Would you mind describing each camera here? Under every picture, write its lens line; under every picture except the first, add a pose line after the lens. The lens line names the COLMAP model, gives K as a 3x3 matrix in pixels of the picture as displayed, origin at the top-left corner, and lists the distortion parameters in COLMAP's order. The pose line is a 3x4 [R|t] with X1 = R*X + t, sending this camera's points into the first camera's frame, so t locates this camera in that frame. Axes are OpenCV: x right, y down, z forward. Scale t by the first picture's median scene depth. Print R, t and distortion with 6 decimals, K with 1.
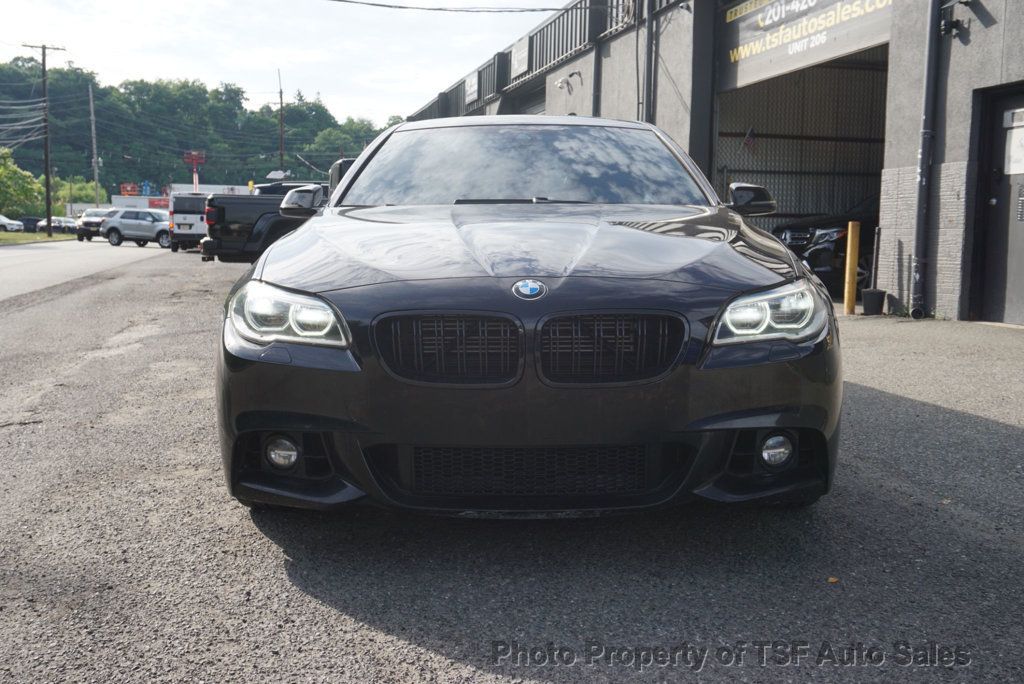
lens RADIAL K [[1001.7, 0, 509.4], [0, 1001.7, 359.0], [0, 0, 1]] dist [-0.012301, 0.000000]
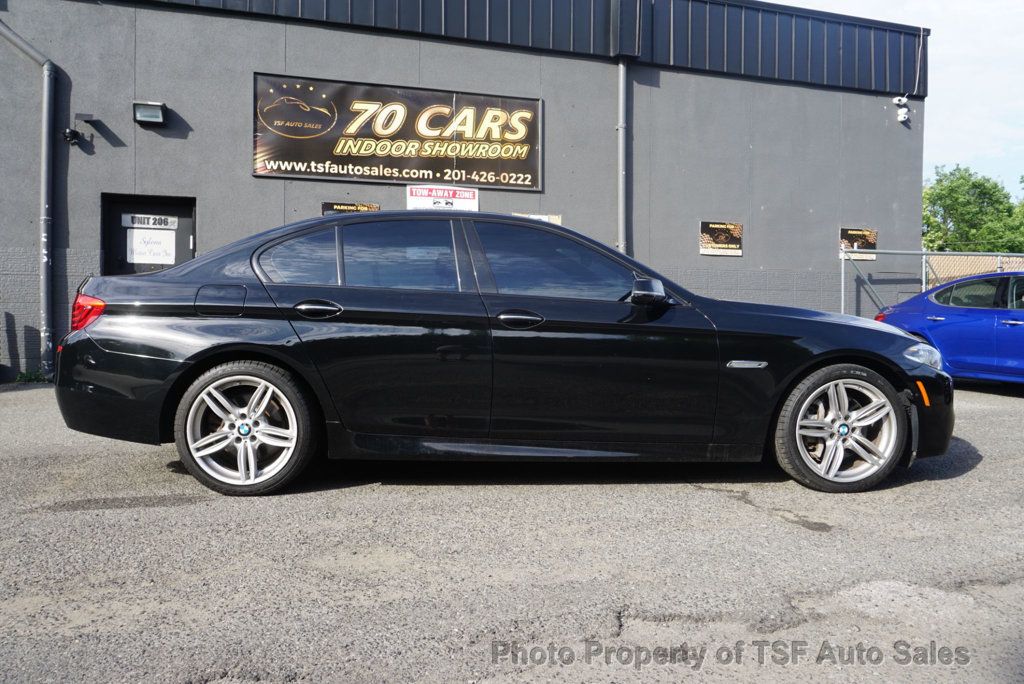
lens RADIAL K [[718.6, 0, 522.3], [0, 718.6, 348.6], [0, 0, 1]] dist [-0.030763, 0.009651]
pose [[-0.075962, -0.054877, 0.995599, -0.341407], [0.117224, 0.991069, 0.063572, -0.053224], [-0.990196, 0.121537, -0.068850, 0.415257]]
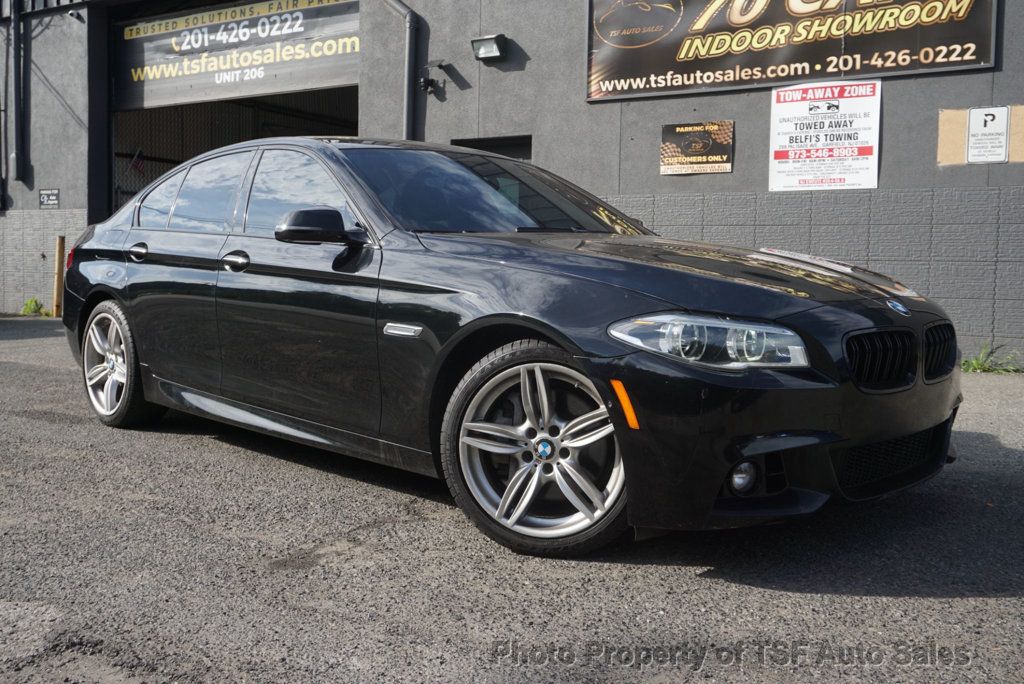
lens RADIAL K [[1001.7, 0, 507.9], [0, 1001.7, 334.2], [0, 0, 1]] dist [-0.012301, 0.000000]
pose [[0.702668, -0.047663, 0.709919, -0.252656], [0.080619, 0.996662, -0.012881, -0.013728], [-0.706936, 0.066284, 0.704165, 0.094573]]
